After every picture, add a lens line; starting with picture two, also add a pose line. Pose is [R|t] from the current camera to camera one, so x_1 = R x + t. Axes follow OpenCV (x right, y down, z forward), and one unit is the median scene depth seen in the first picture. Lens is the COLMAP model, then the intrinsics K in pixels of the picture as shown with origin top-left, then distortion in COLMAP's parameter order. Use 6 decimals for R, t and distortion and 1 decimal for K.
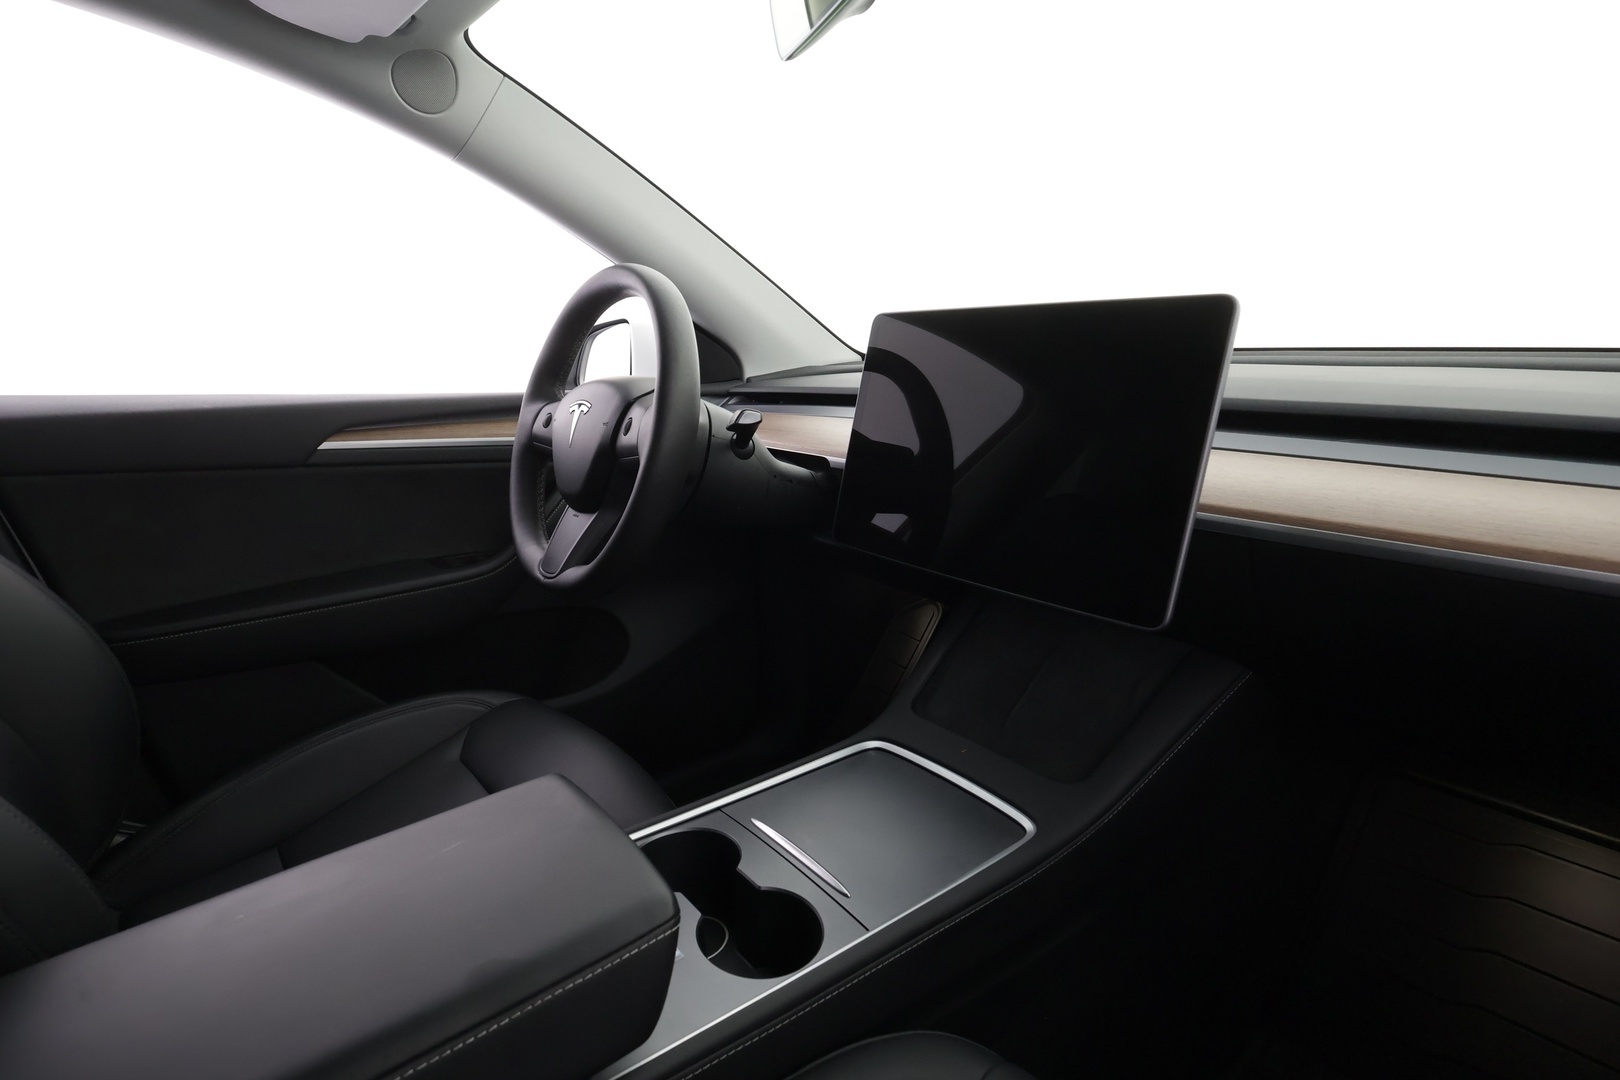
lens RADIAL K [[911.7, 0, 810.0], [0, 911.7, 540.0], [0, 0, 1]] dist [-0.000153, -0.000163]
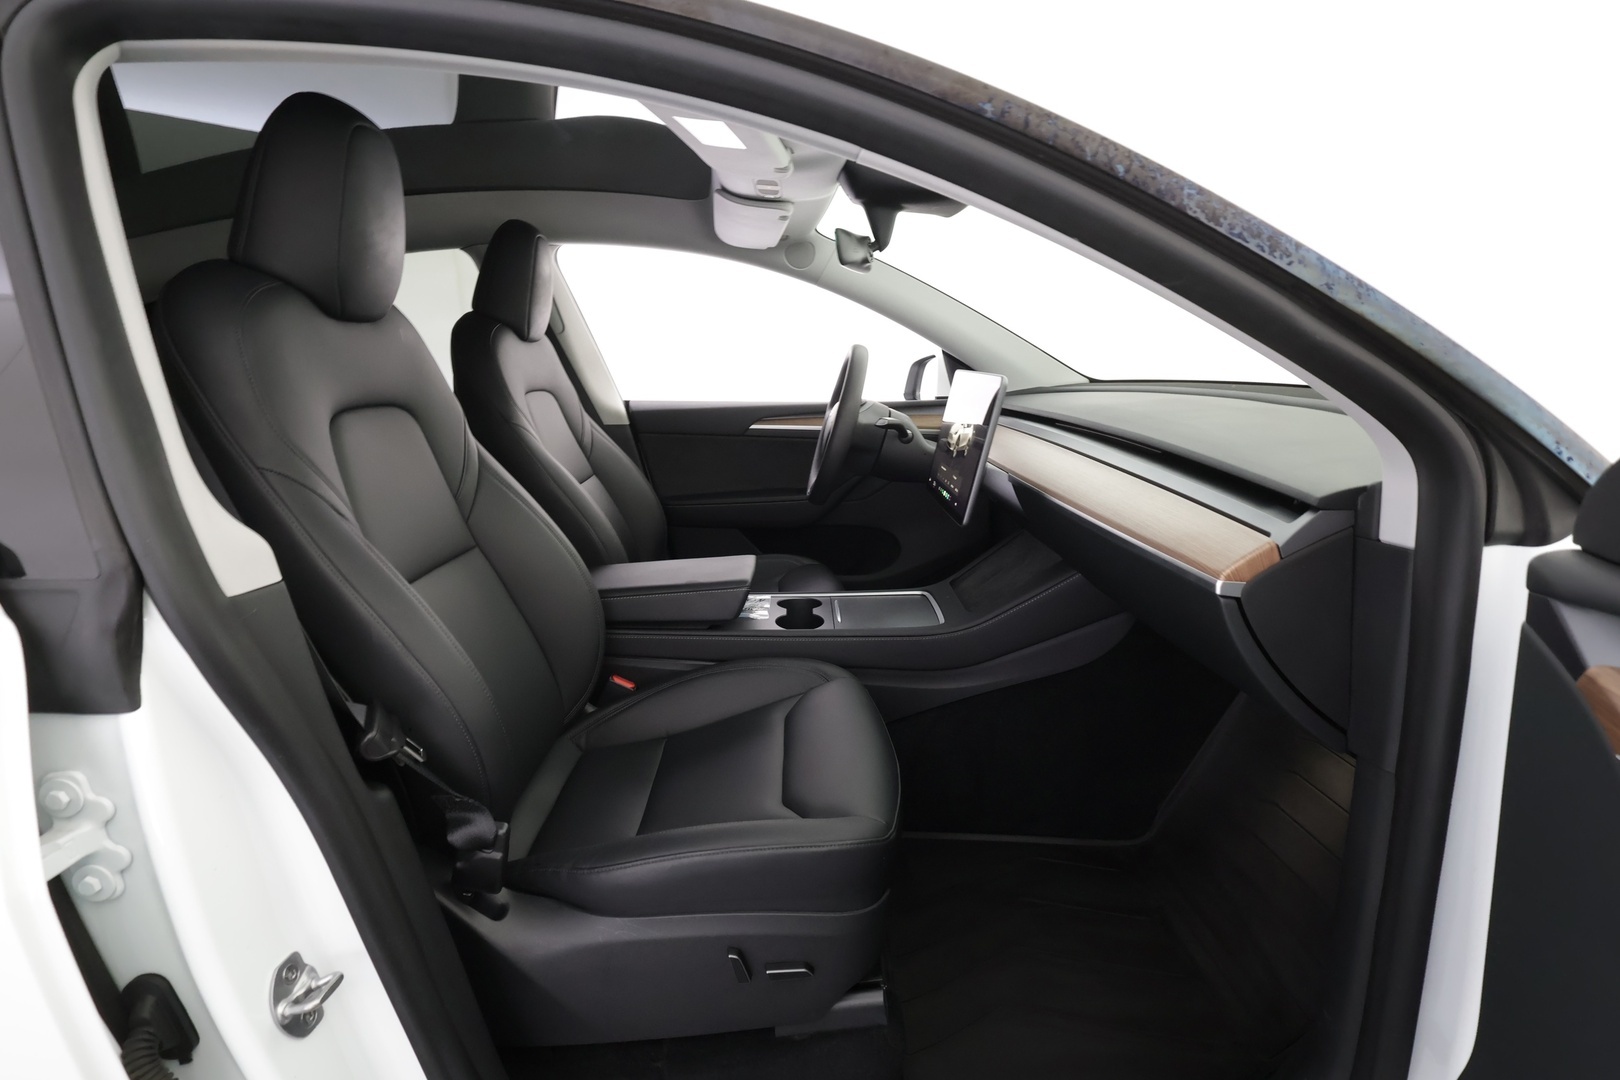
lens RADIAL K [[911.7, 0, 810.0], [0, 911.7, 540.0], [0, 0, 1]] dist [-0.000153, -0.000163]
pose [[0.736673, 0.111195, -0.667045, 1.006662], [-0.119829, 0.992244, 0.033067, 0.070171], [0.665548, 0.055572, 0.744283, -0.461273]]
